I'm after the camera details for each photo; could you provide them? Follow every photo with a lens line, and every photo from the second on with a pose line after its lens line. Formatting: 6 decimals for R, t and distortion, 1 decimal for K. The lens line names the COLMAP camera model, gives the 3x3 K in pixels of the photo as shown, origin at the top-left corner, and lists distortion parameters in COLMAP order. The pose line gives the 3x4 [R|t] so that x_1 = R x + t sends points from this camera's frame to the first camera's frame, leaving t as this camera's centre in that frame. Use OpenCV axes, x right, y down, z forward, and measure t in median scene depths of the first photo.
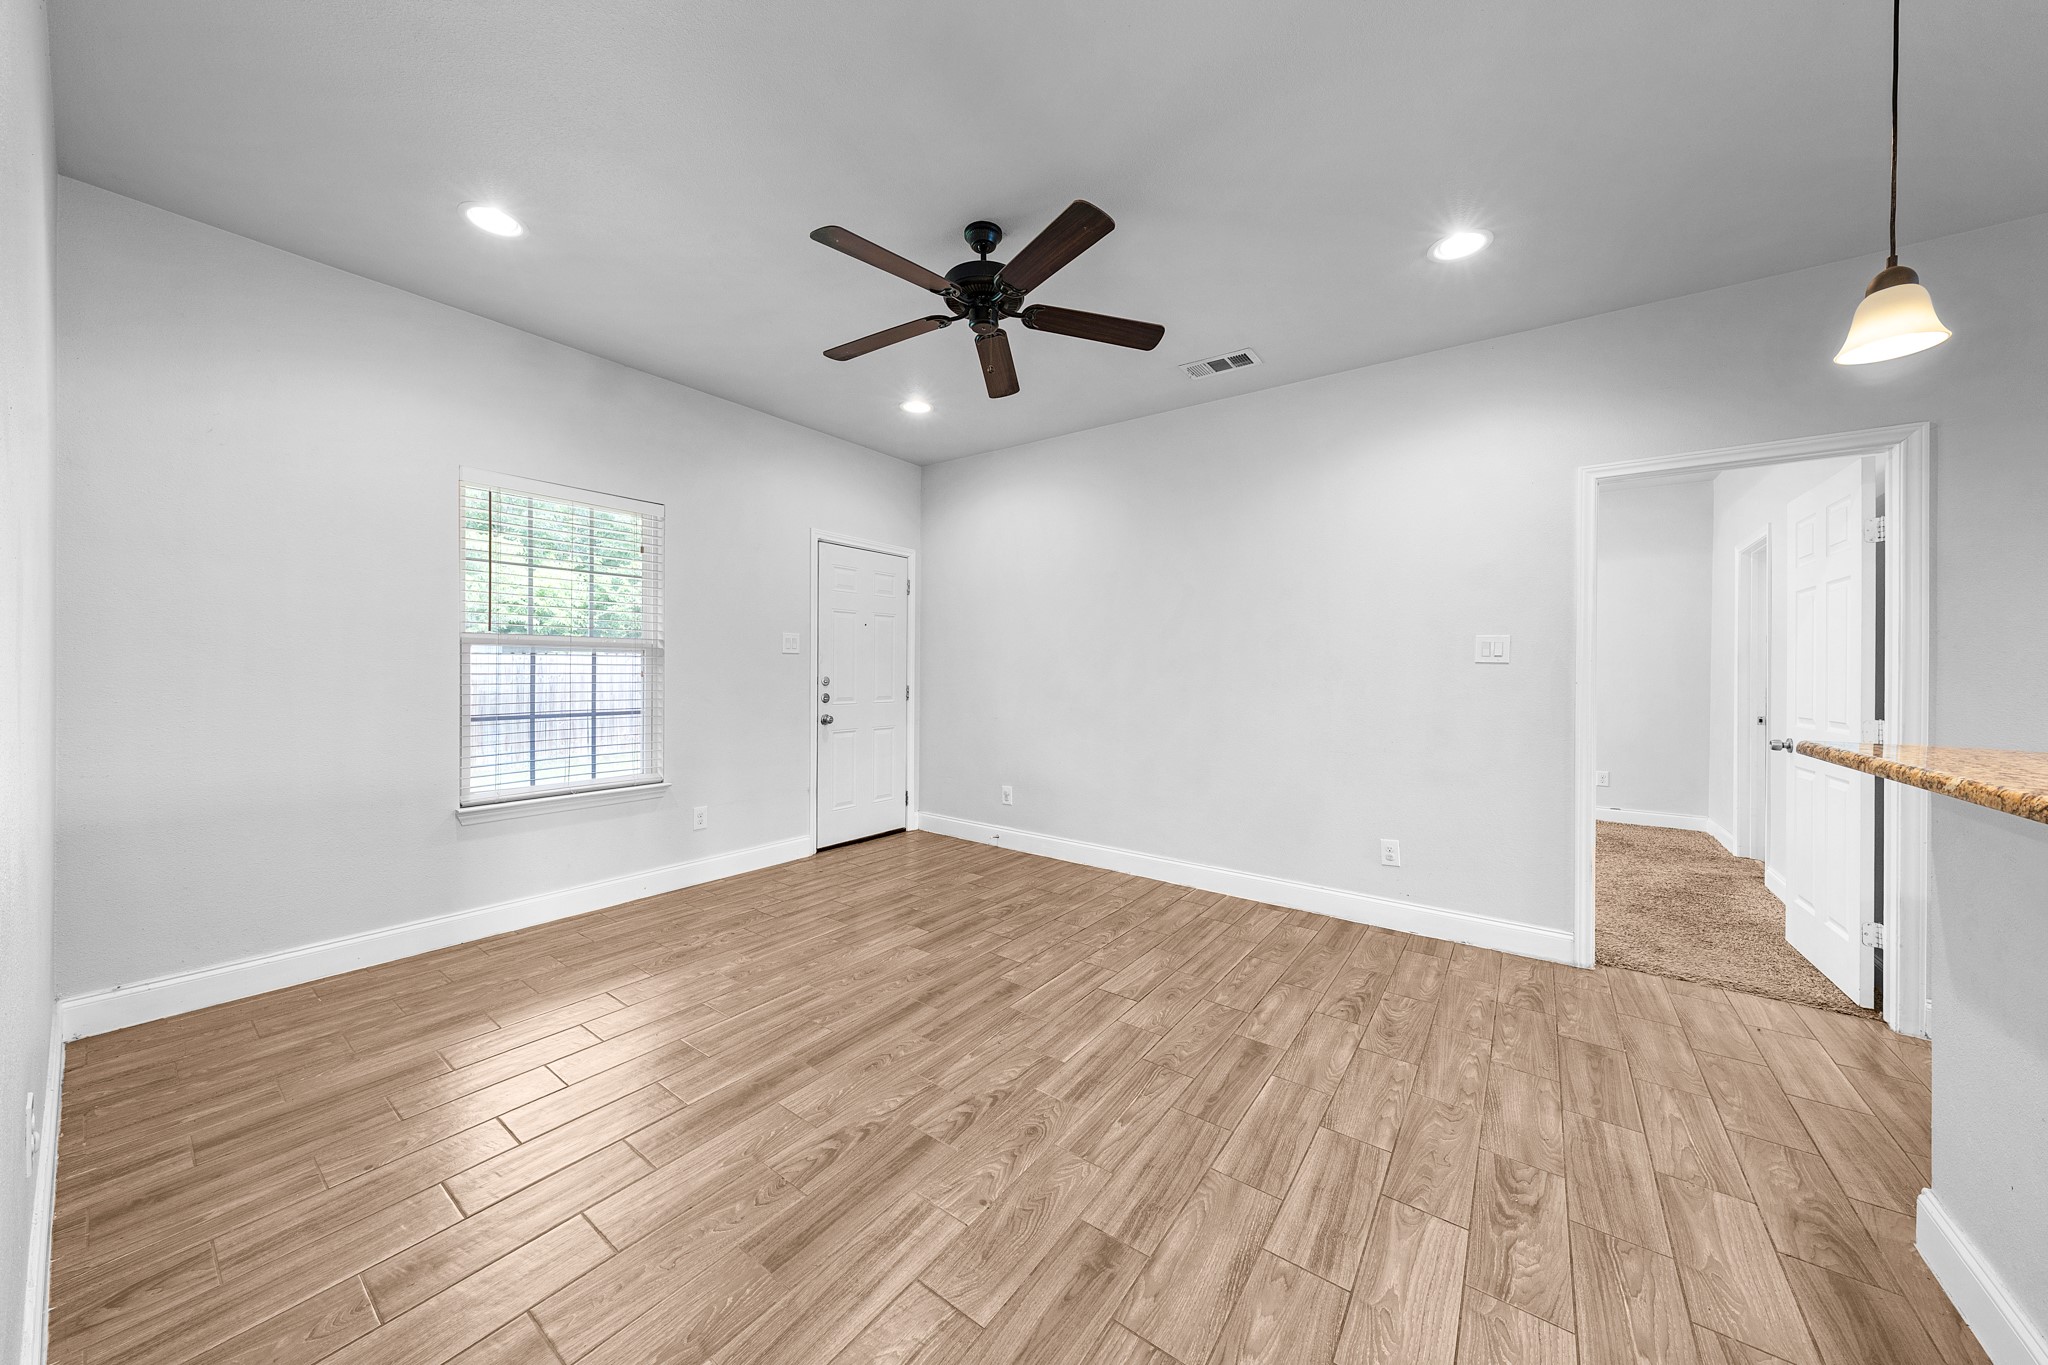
lens RADIAL K [[694.1, 0, 1021.7], [0, 694.1, 672.6], [0, 0, 1]] dist [0.000026, -0.000159]
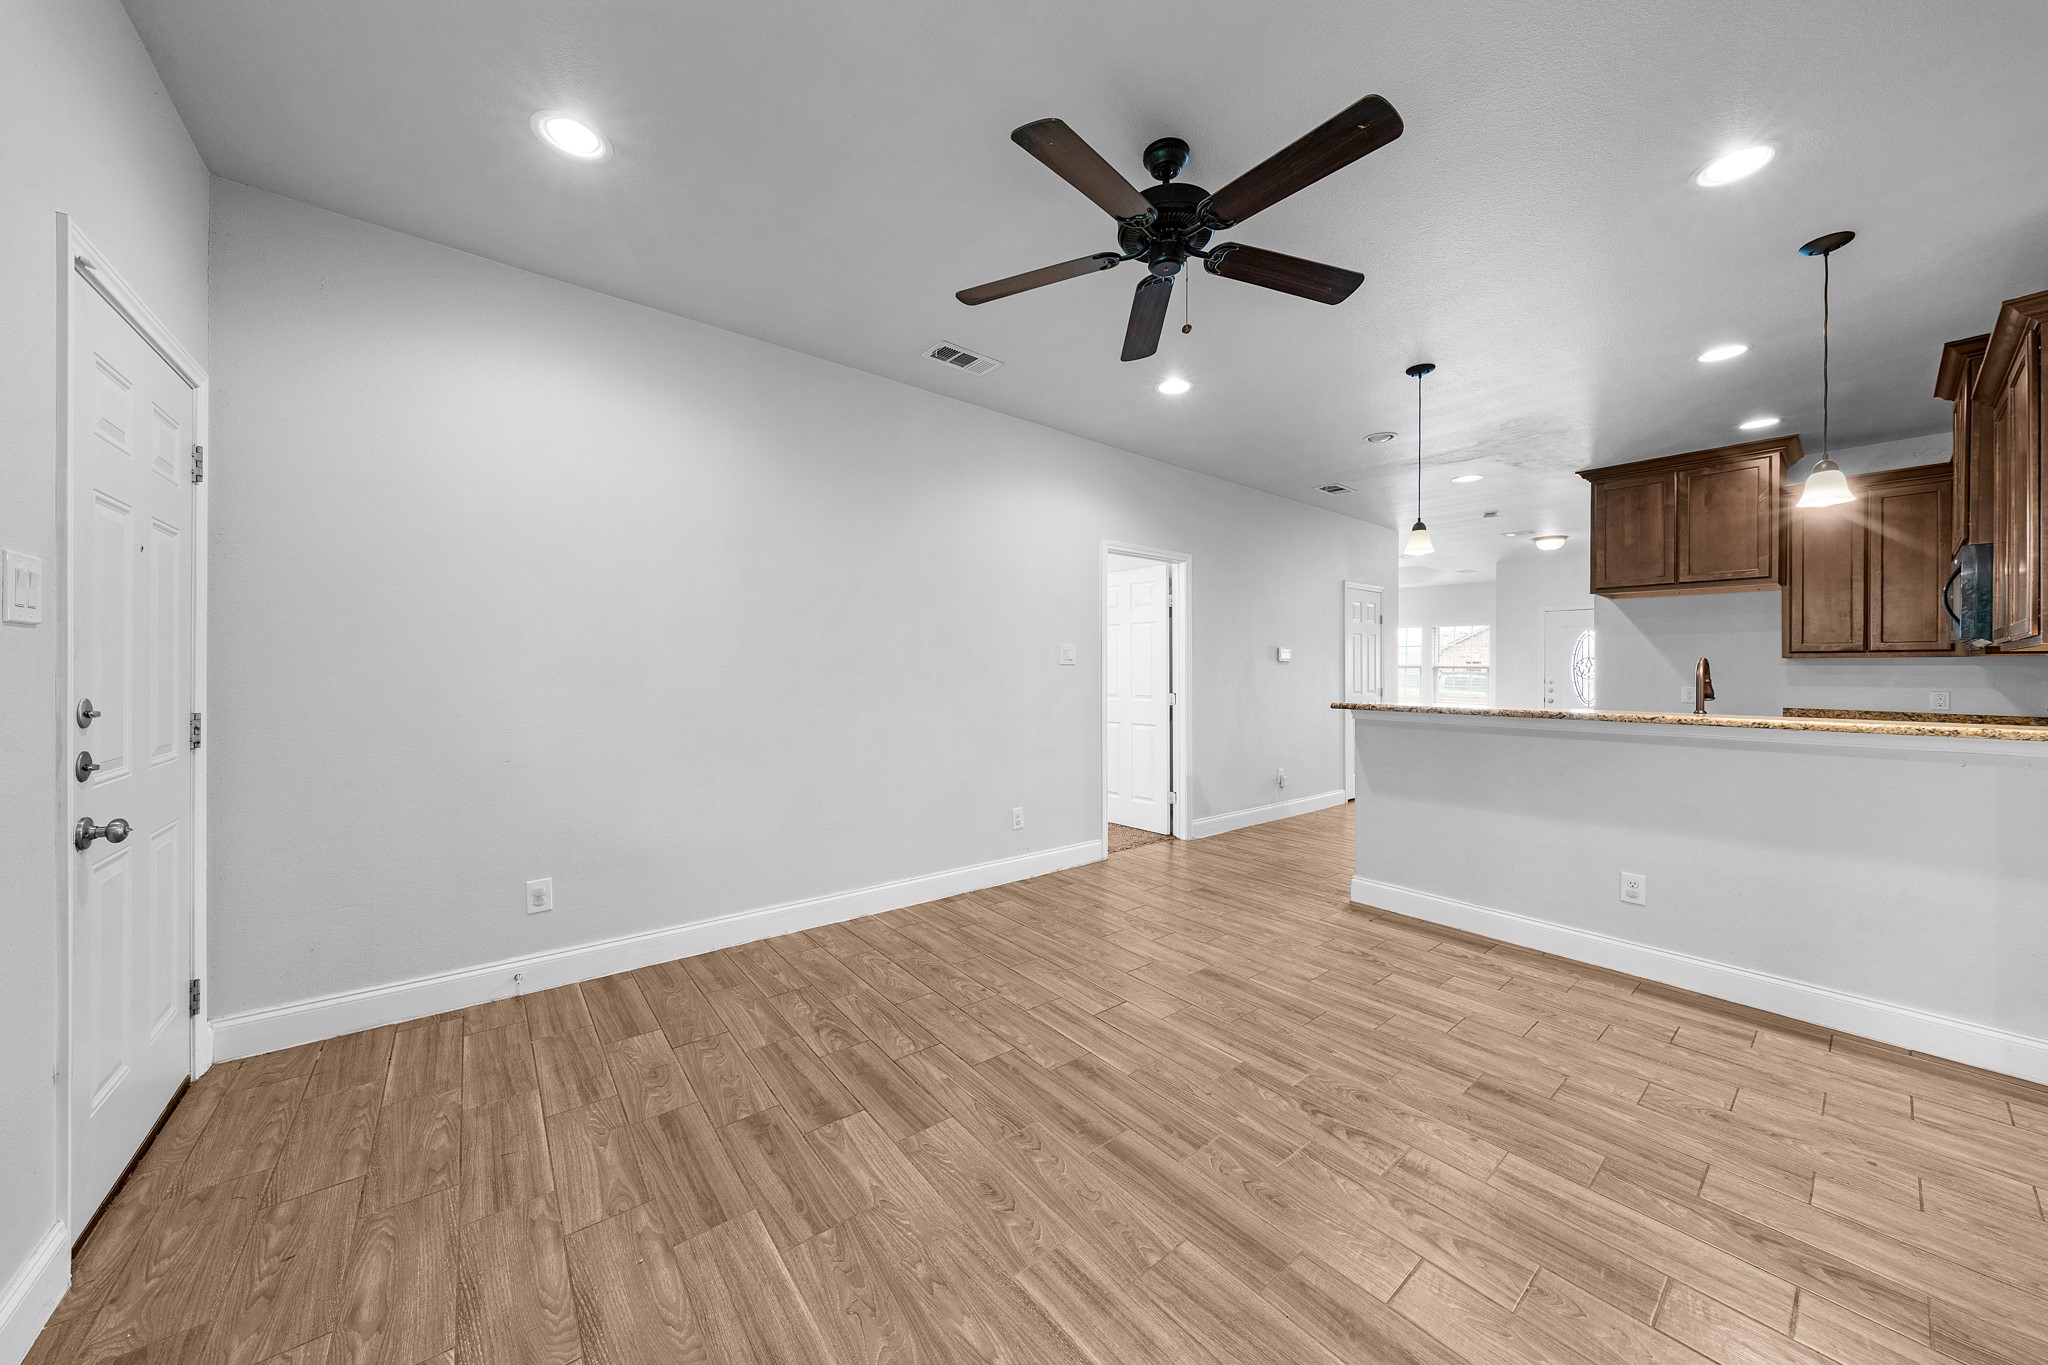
lens RADIAL K [[691.4, 0, 1018.0], [0, 691.4, 669.1], [0, 0, 1]] dist [0.000180, -0.000041]
pose [[0.259382, -0.008400, 0.965738, -0.820342], [-0.000483, 0.999961, 0.008827, -0.019593], [-0.965775, -0.002756, 0.259368, 0.867076]]
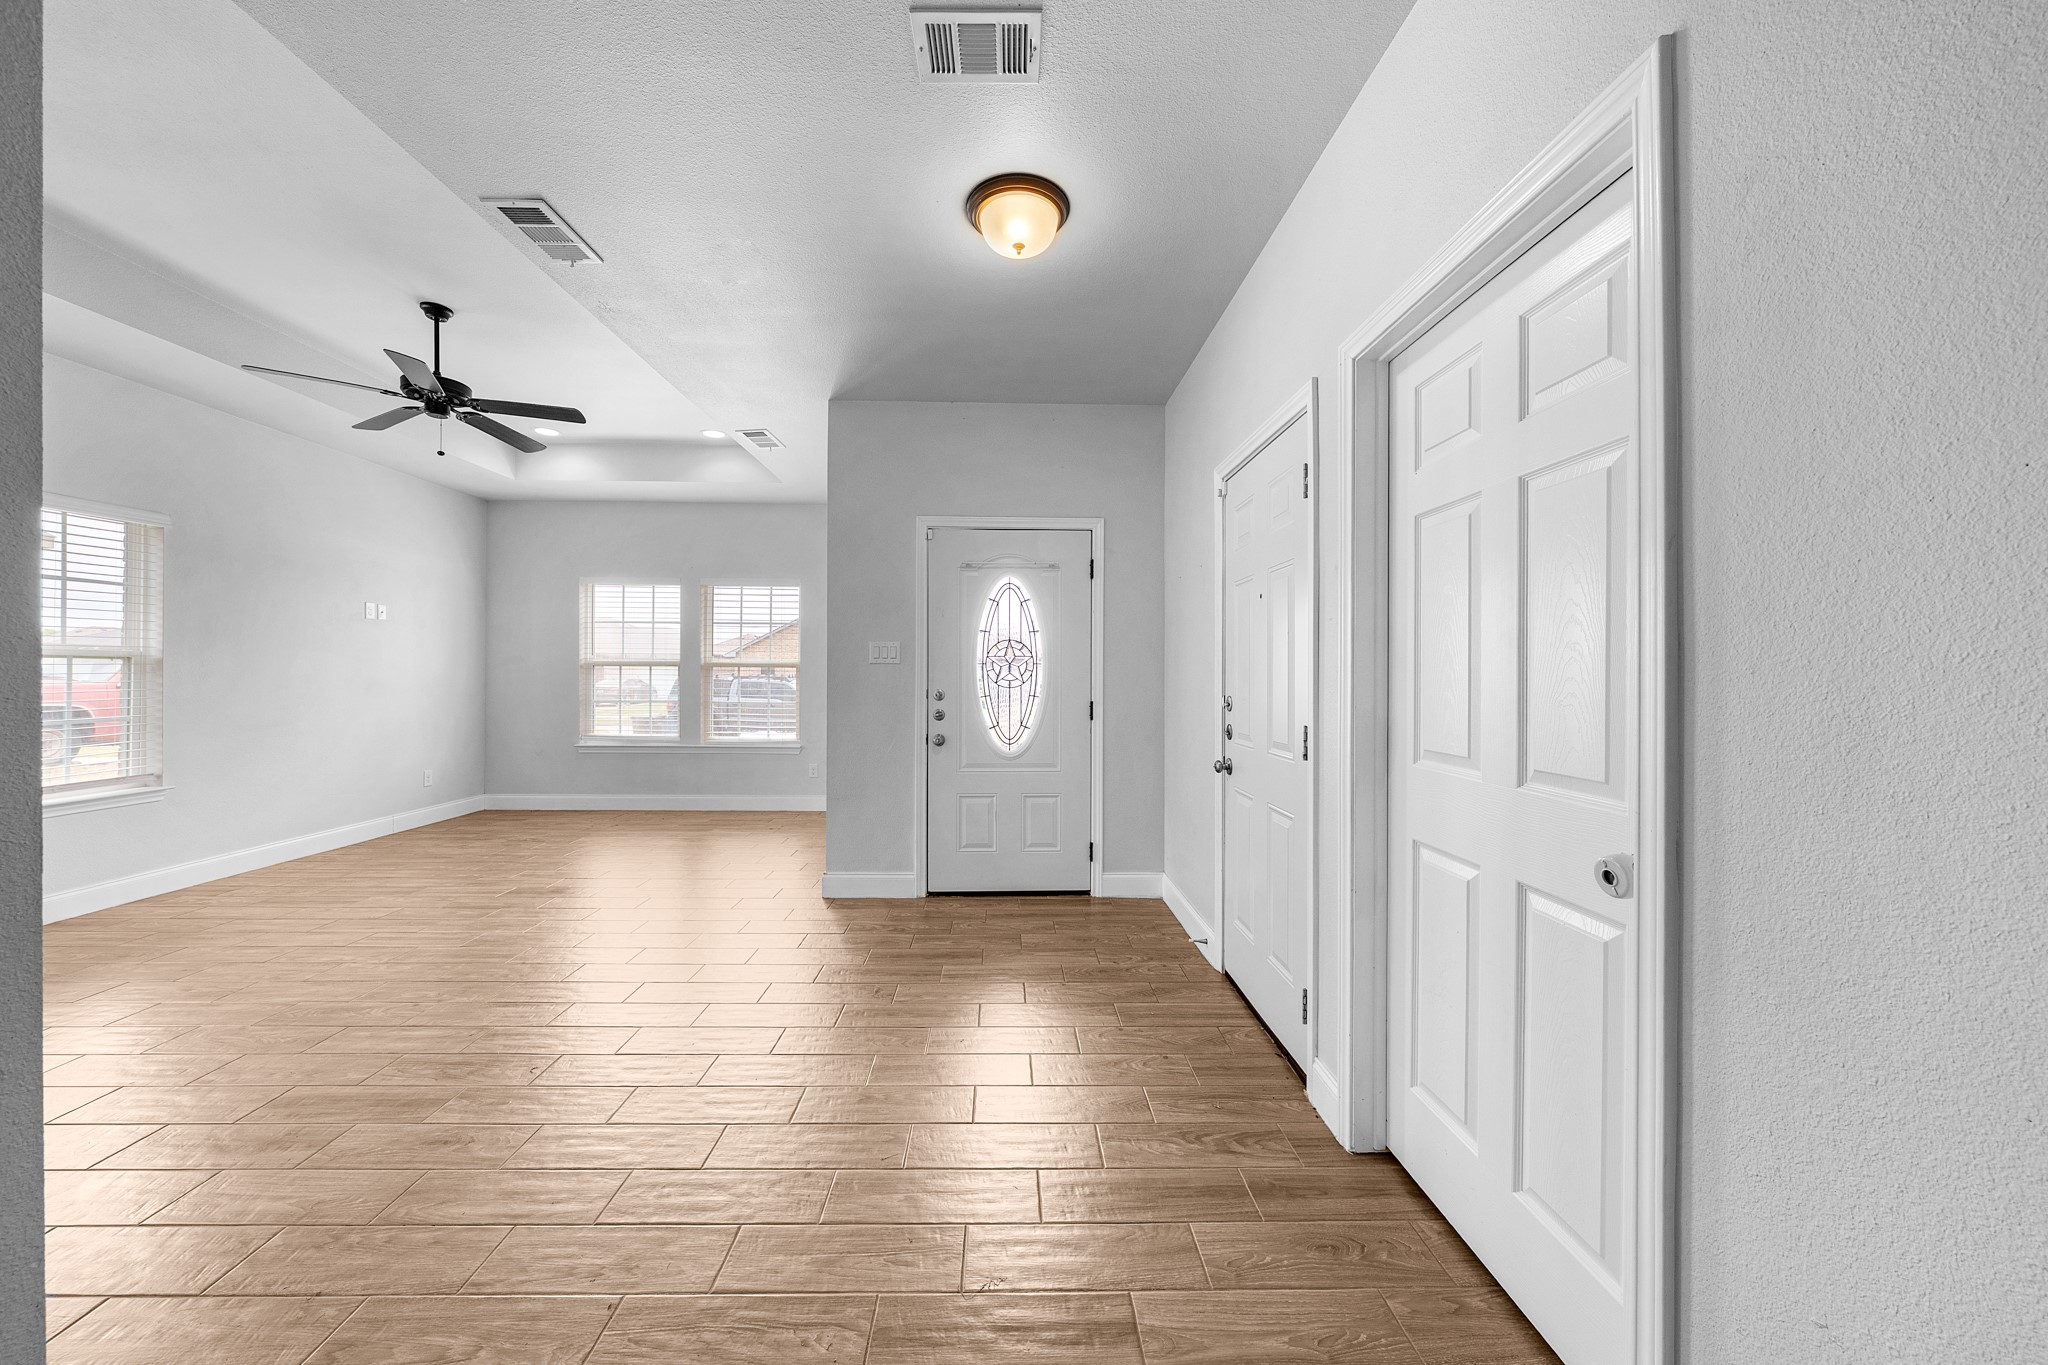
lens RADIAL K [[713.2, 0, 1012.5], [0, 713.2, 672.8], [0, 0, 1]] dist [-0.001011, -0.000123]
pose [[-0.605588, -0.006357, 0.795753, 1.859202], [-0.004319, 0.999980, 0.004702, 0.016924], [-0.795767, -0.000589, -0.605603, -0.000625]]
